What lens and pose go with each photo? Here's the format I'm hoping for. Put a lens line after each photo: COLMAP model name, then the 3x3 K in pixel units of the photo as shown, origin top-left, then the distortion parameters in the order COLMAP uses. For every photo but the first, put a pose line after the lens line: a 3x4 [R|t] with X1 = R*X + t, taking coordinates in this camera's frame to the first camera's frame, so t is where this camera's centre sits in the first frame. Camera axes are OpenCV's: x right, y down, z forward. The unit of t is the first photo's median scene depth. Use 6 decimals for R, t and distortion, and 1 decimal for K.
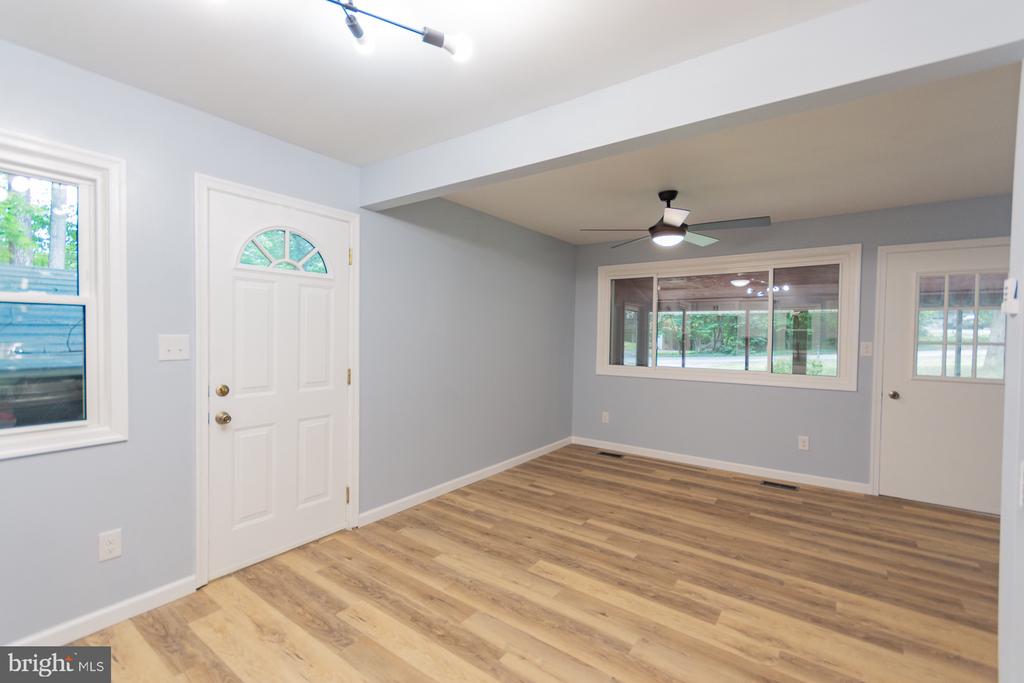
lens RADIAL K [[450.0, 0, 509.1], [0, 450.0, 344.4], [0, 0, 1]] dist [0.002082, 0.000156]
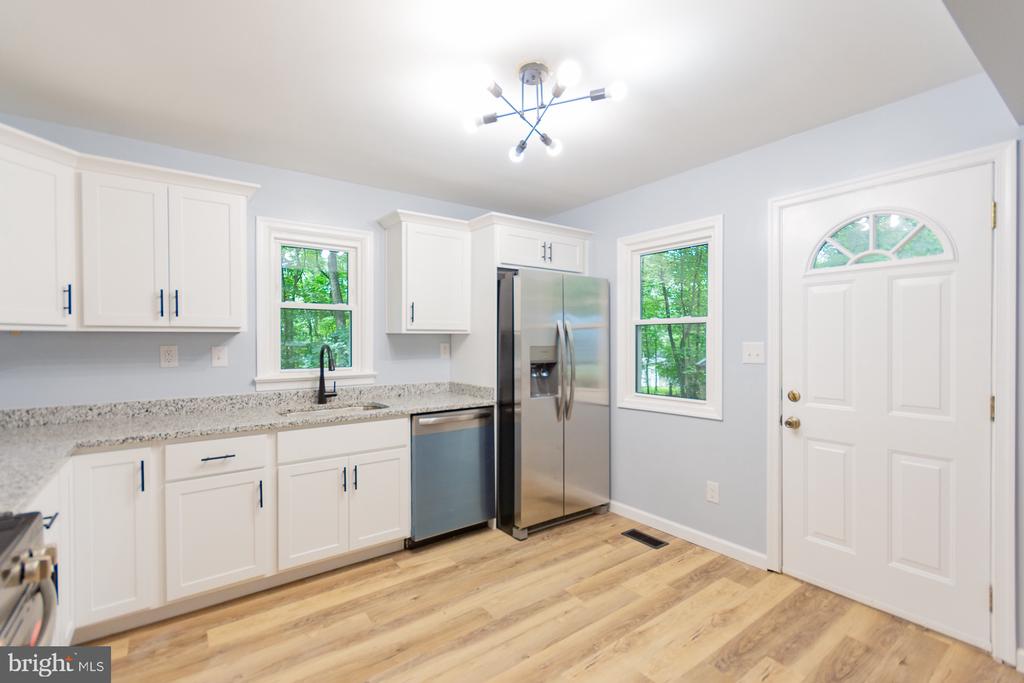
lens RADIAL K [[450.0, 0, 509.1], [0, 450.0, 344.4], [0, 0, 1]] dist [0.002082, 0.000156]
pose [[-0.301604, -0.004534, -0.953422, 0.531945], [-0.022678, 0.999740, 0.002419, -0.003644], [0.953163, 0.022351, -0.301629, 0.666387]]
